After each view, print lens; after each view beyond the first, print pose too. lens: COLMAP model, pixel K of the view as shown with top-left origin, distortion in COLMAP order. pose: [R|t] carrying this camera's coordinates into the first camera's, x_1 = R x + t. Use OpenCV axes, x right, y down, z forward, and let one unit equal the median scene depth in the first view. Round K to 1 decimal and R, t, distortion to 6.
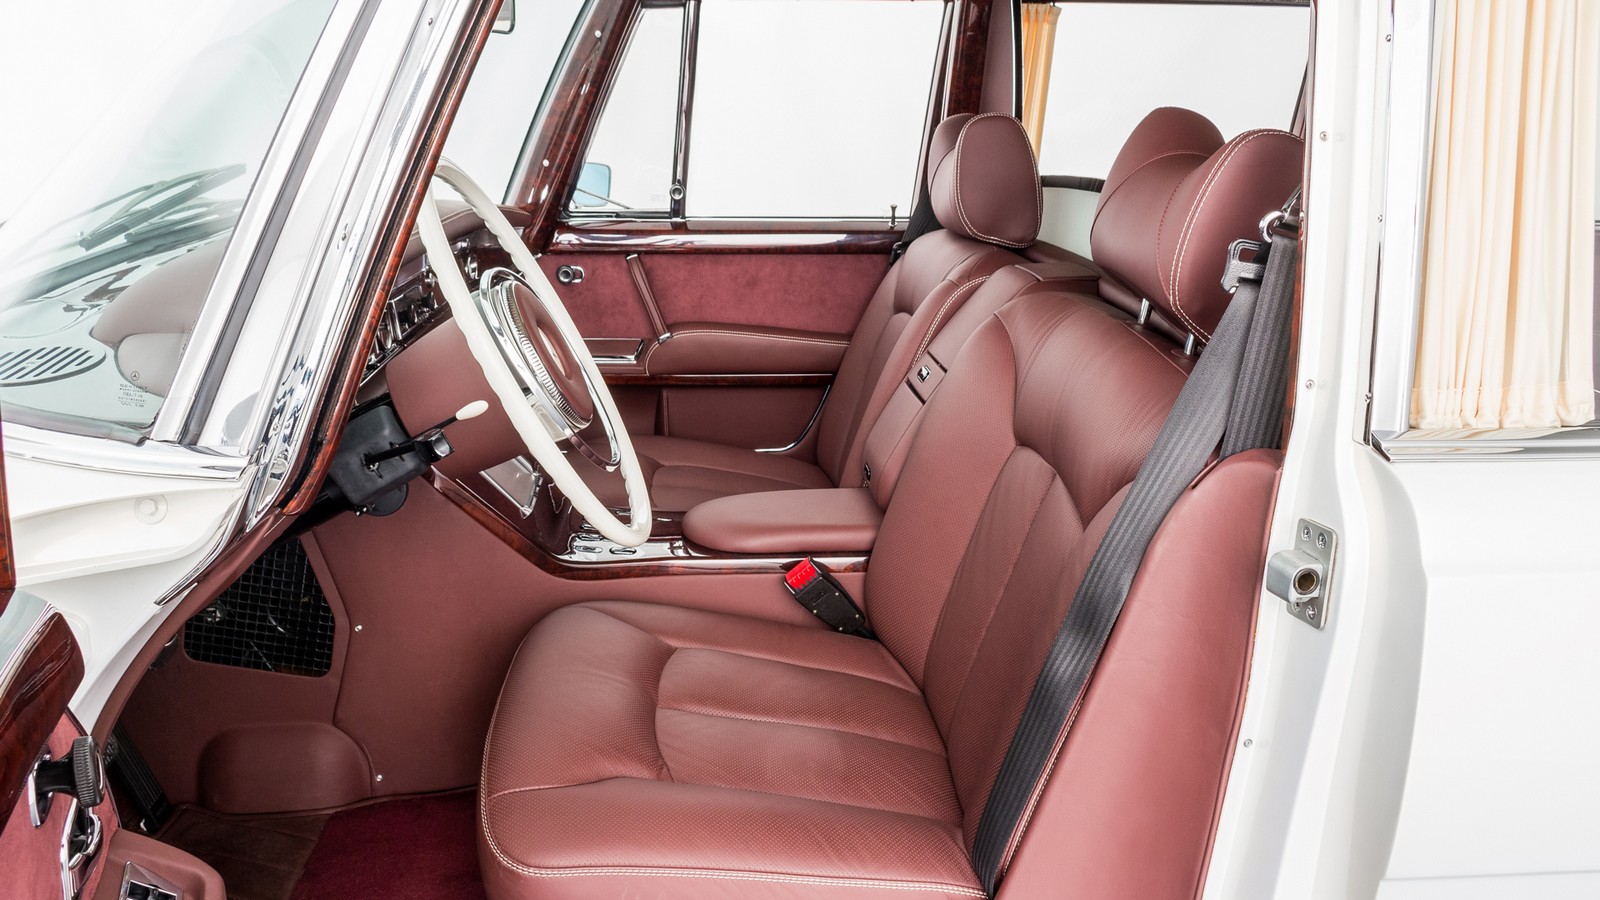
lens RADIAL K [[1330.6, 0, 800.0], [0, 1330.6, 450.0], [0, 0, 1]] dist [-0.066911, 0.092974]
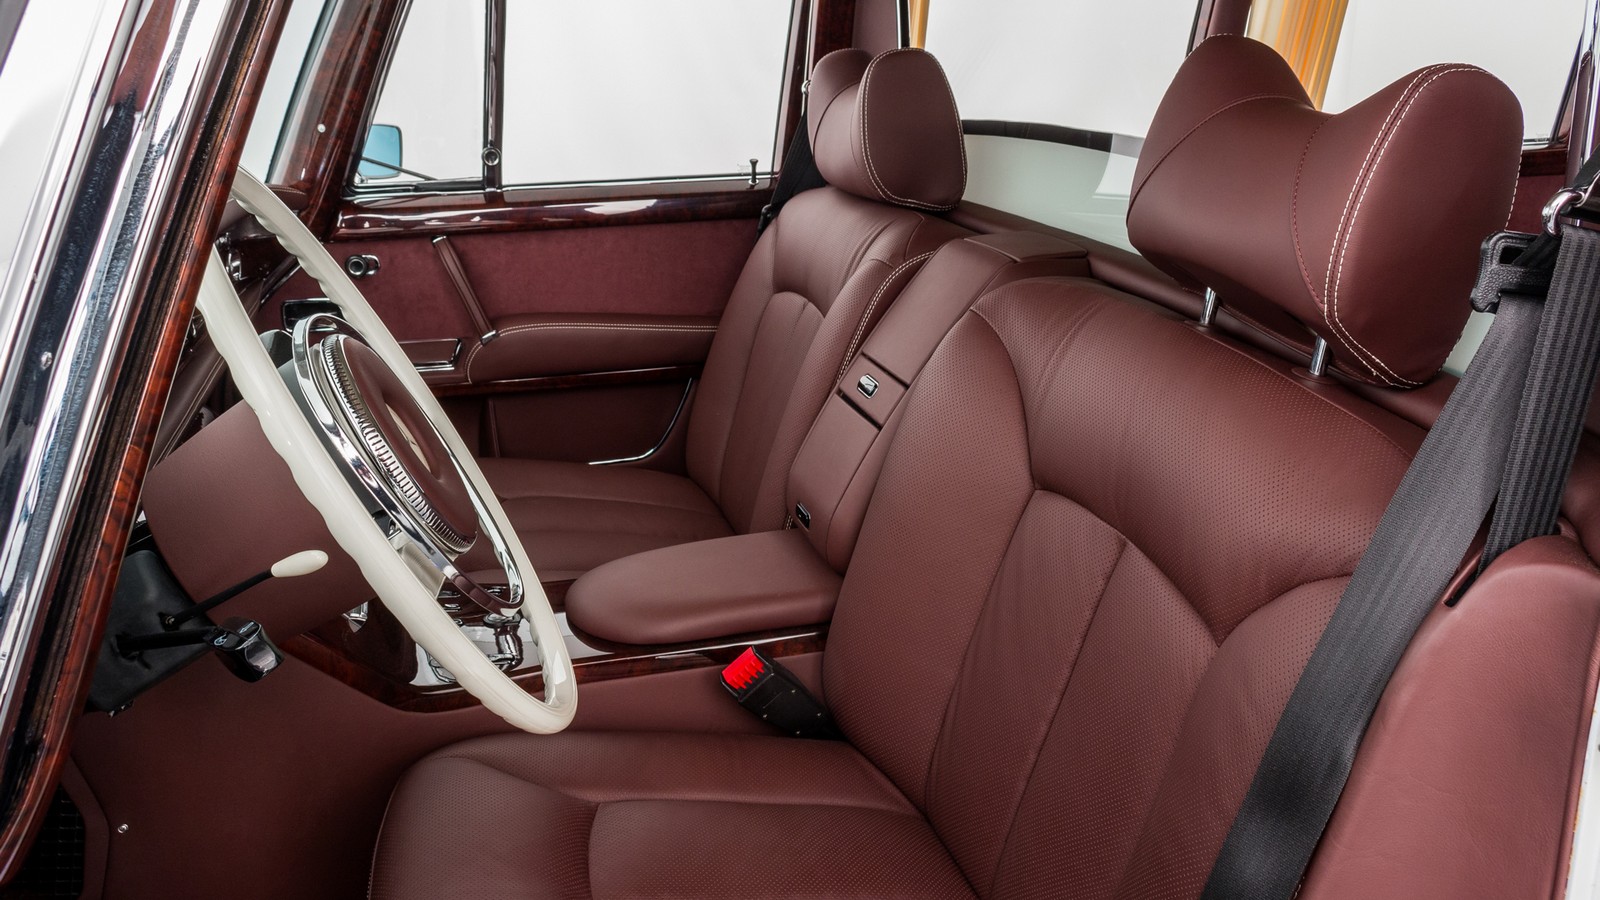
lens RADIAL K [[1382.0, 0, 844.9], [0, 1382.0, 414.3], [0, 0, 1]] dist [-0.091849, 0.132981]
pose [[0.980501, -0.076588, 0.180976, -0.046764], [0.074300, 0.997047, 0.019399, -0.039702], [-0.181927, -0.005574, 0.983296, 0.142873]]
